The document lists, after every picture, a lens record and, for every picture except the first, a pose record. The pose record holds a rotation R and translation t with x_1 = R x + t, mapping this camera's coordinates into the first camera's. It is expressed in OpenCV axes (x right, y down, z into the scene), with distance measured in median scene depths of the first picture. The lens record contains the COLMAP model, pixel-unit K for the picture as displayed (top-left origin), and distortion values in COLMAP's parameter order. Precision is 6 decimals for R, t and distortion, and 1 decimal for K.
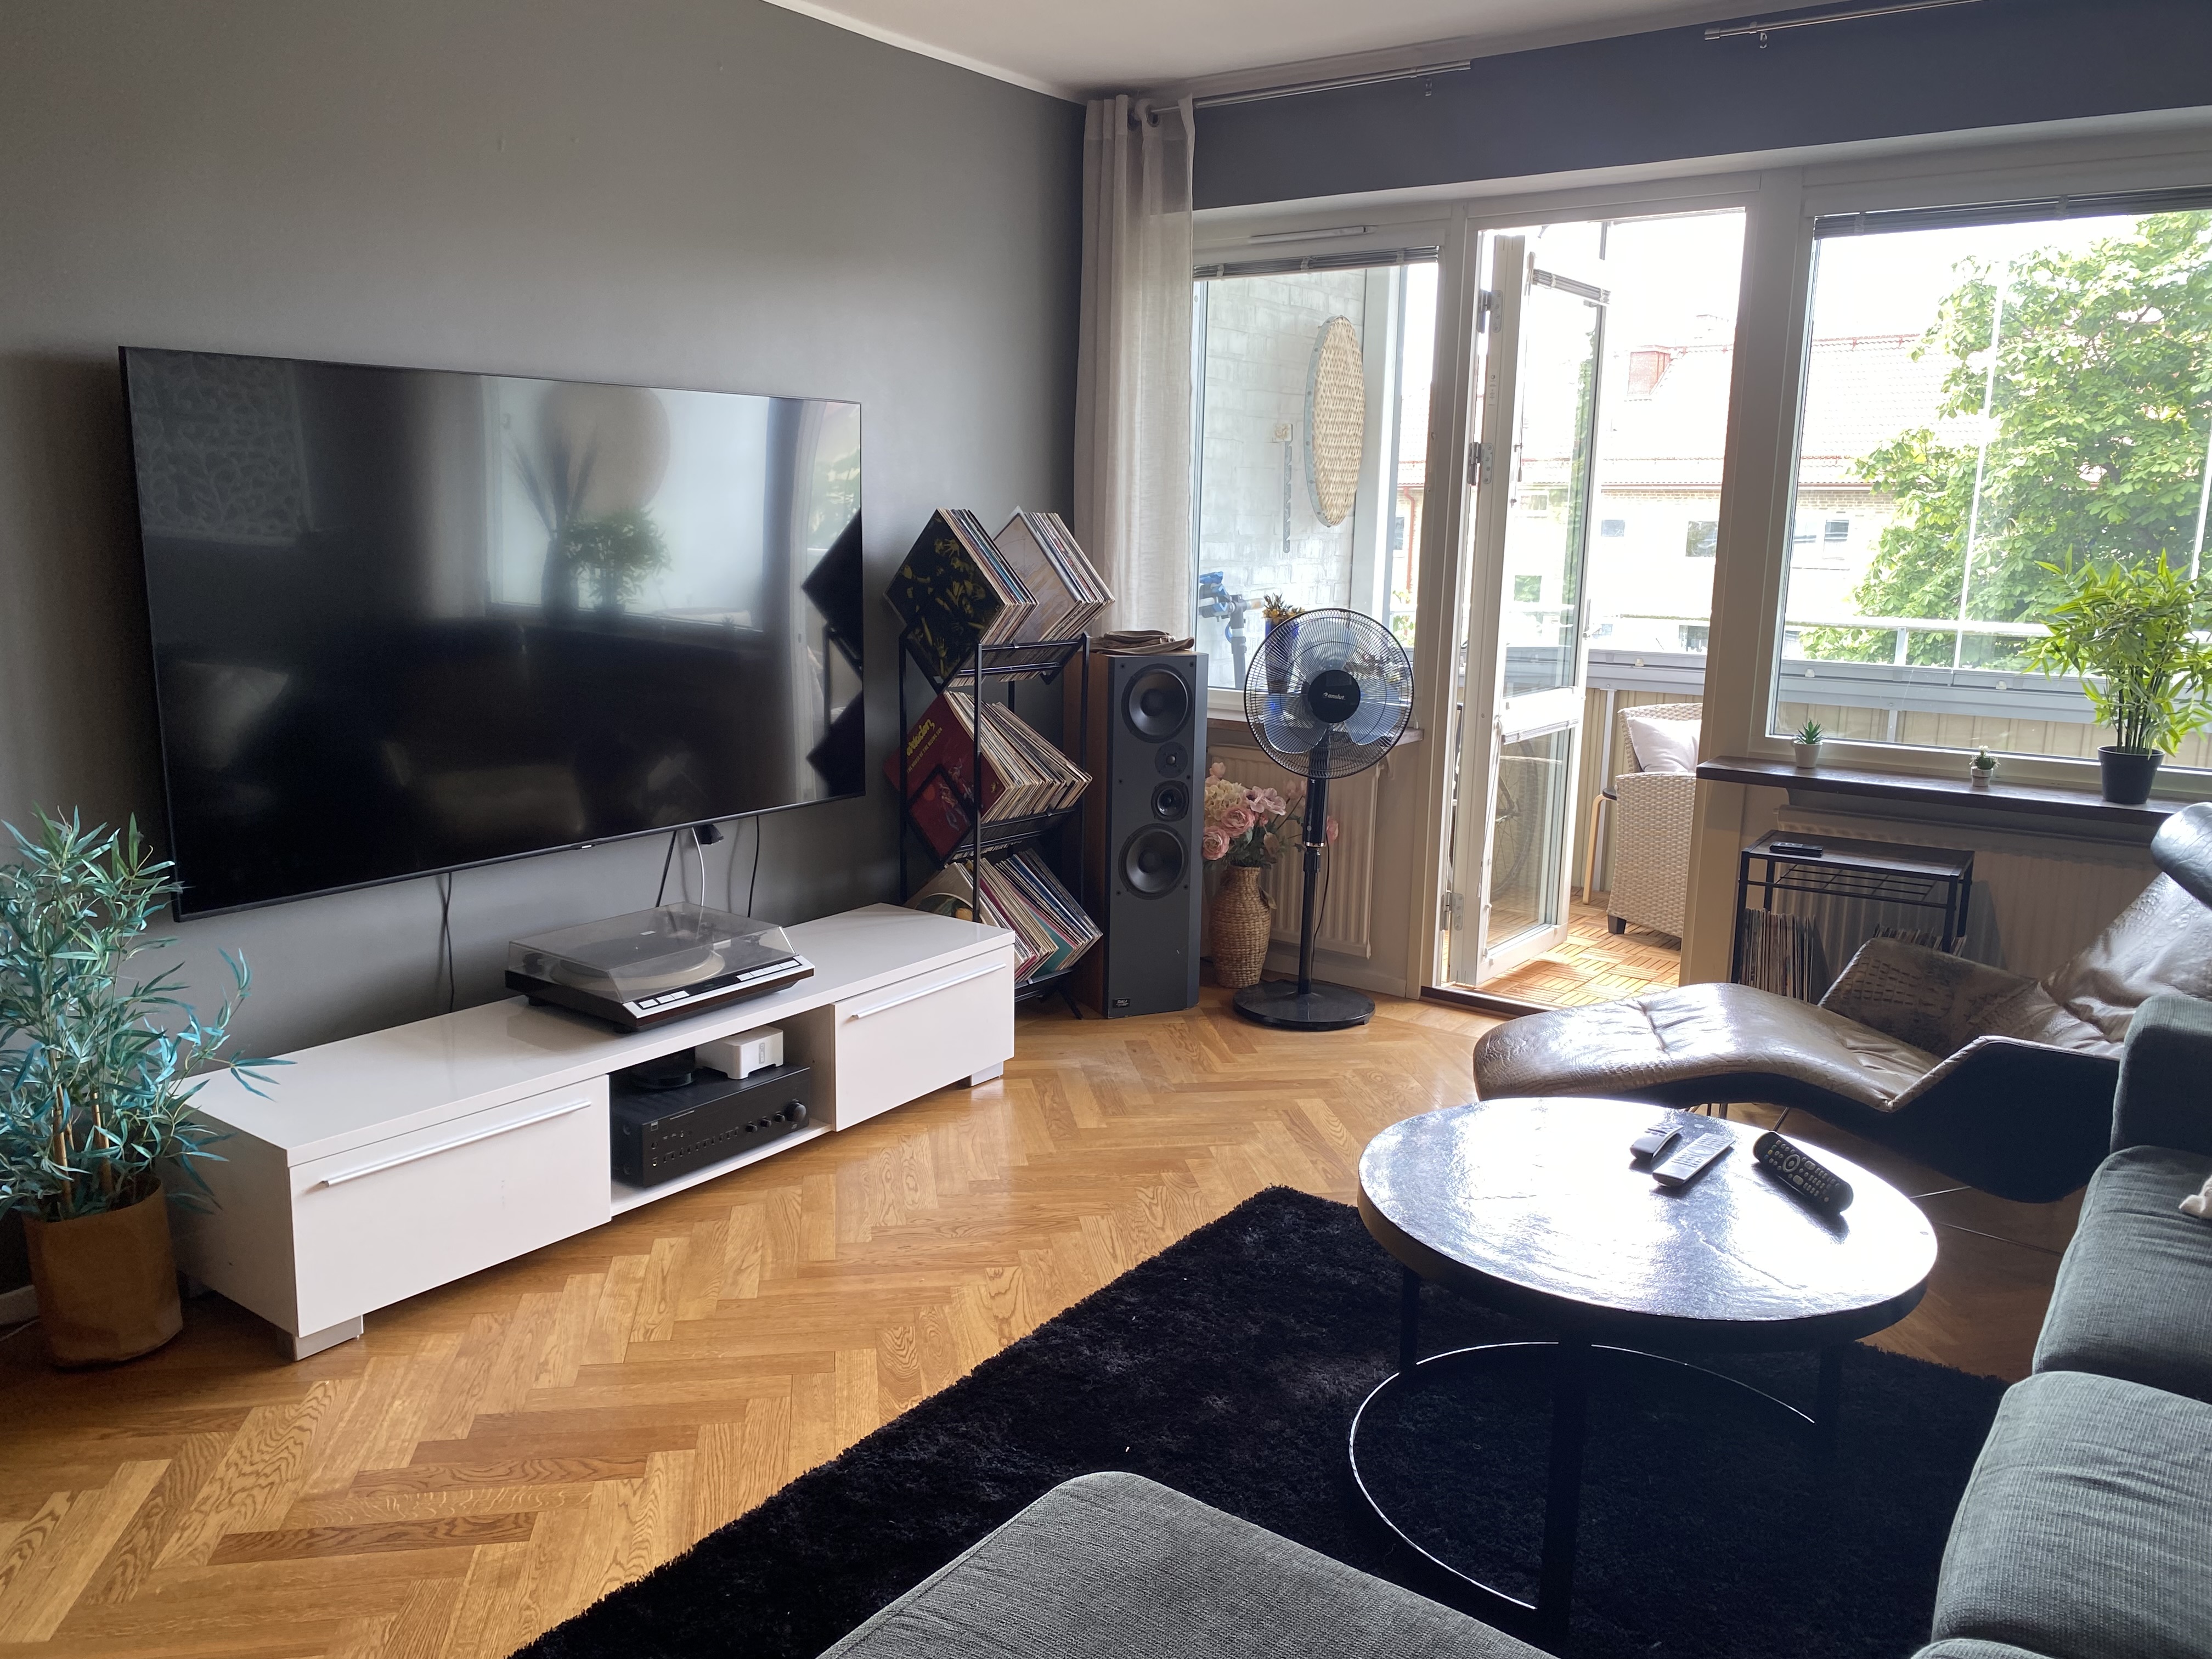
lens RADIAL K [[1713.5, 0, 1119.2], [0, 1713.5, 840.8], [0, 0, 1]] dist [0.012010, -0.027867]
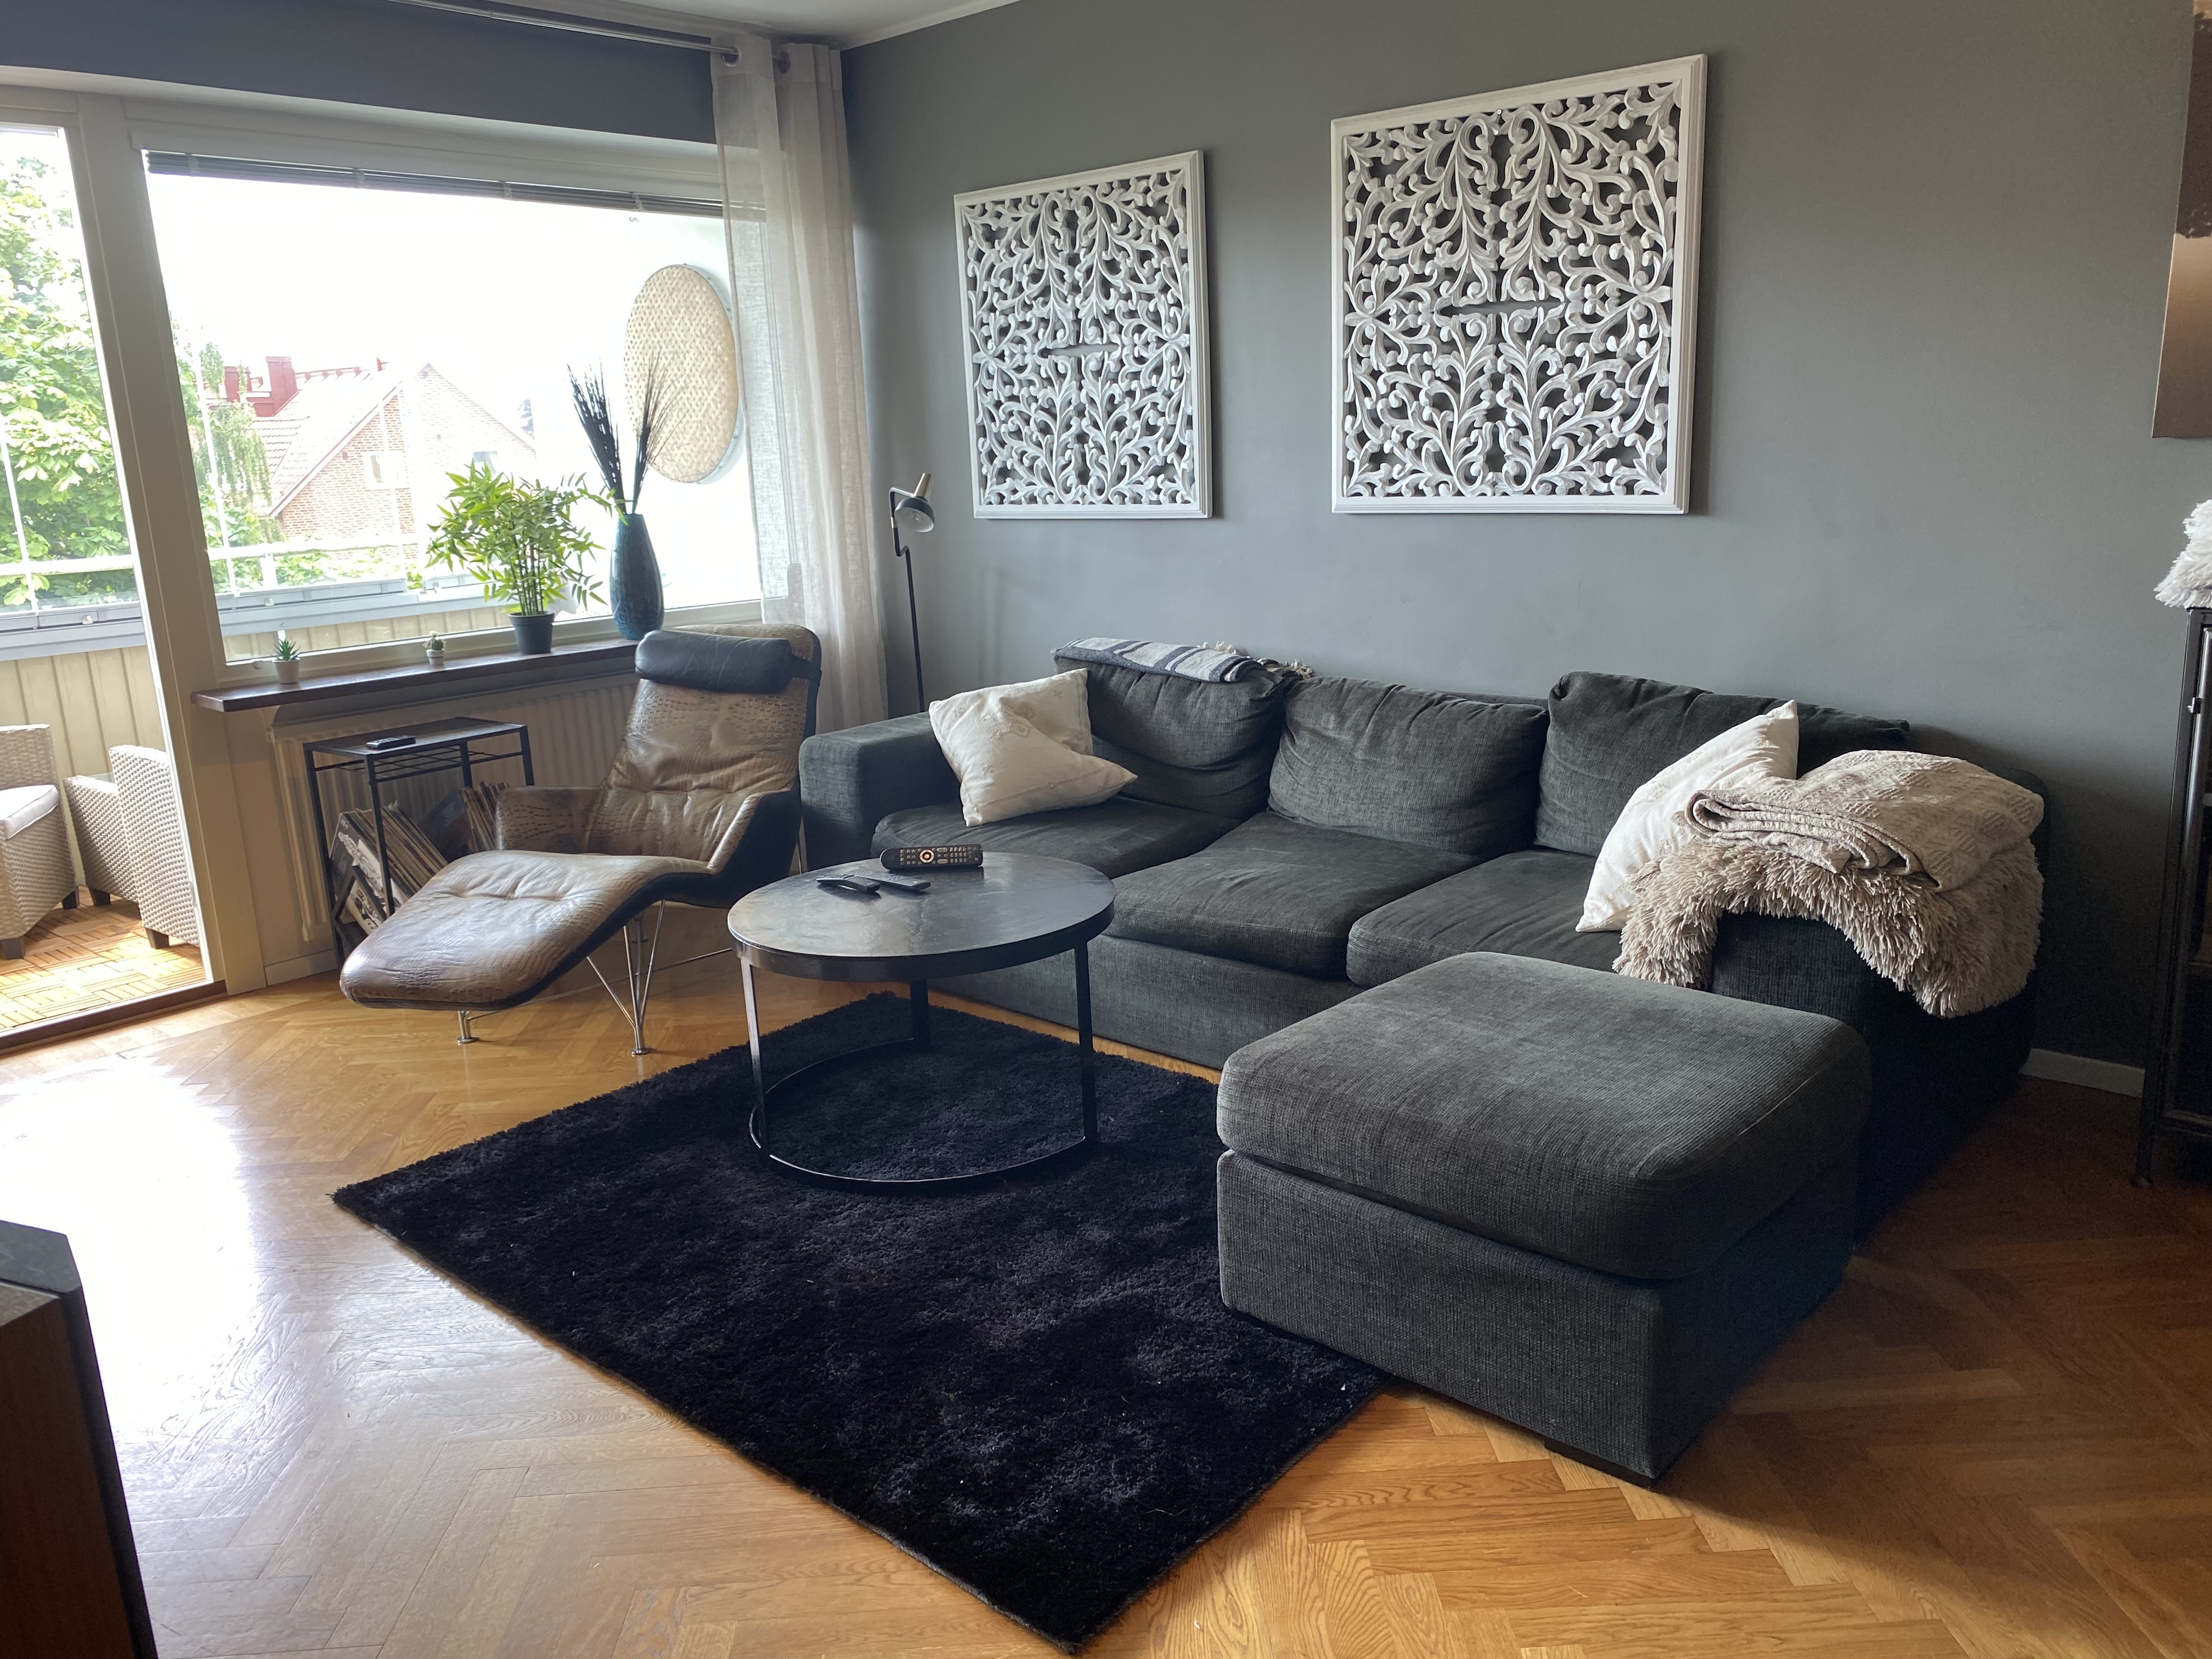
lens RADIAL K [[1713.5, 0, 1119.2], [0, 1713.5, 840.8], [0, 0, 1]] dist [0.012010, -0.027867]
pose [[0.123935, -0.247821, 0.960846, -0.606683], [0.227804, 0.949555, 0.215526, -0.064233], [-0.965788, 0.192173, 0.174137, 0.352145]]
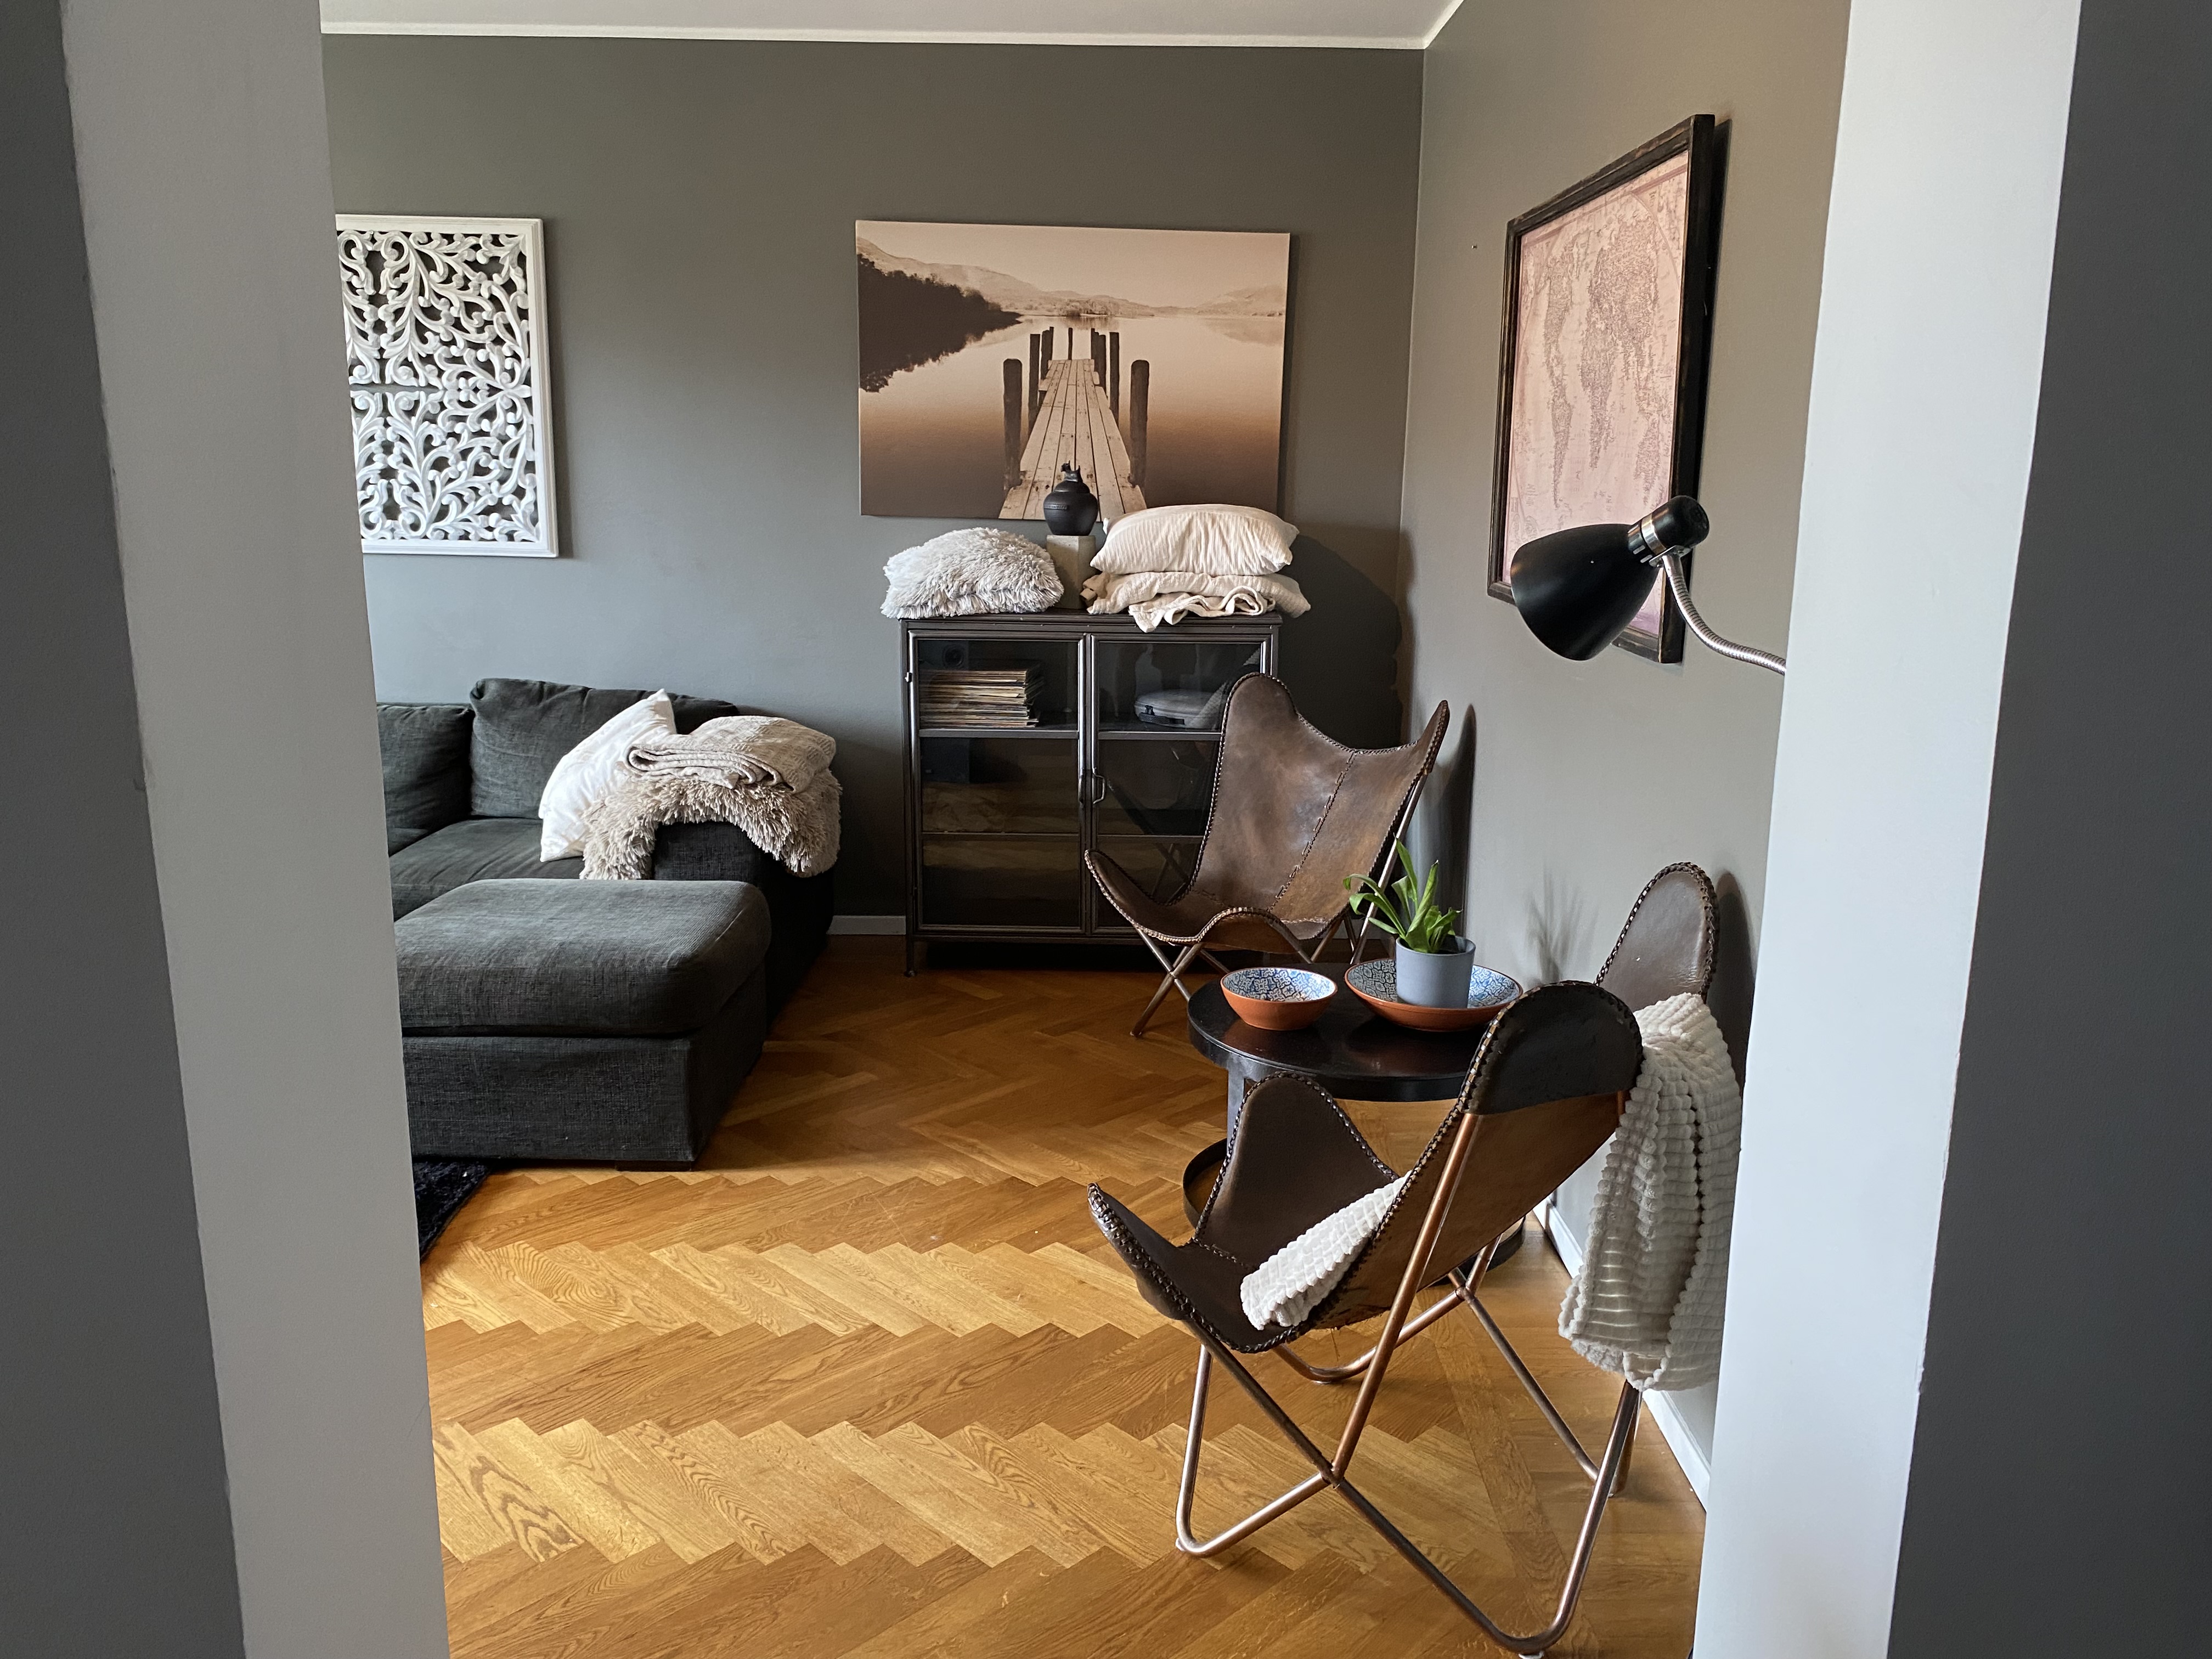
lens RADIAL K [[1713.5, 0, 1119.2], [0, 1713.5, 840.8], [0, 0, 1]] dist [0.012010, -0.027867]
pose [[-0.562410, -0.198753, 0.802616, -0.887742], [0.133480, 0.936126, 0.325347, -0.118152], [-0.816014, 0.290112, -0.499957, 0.528133]]
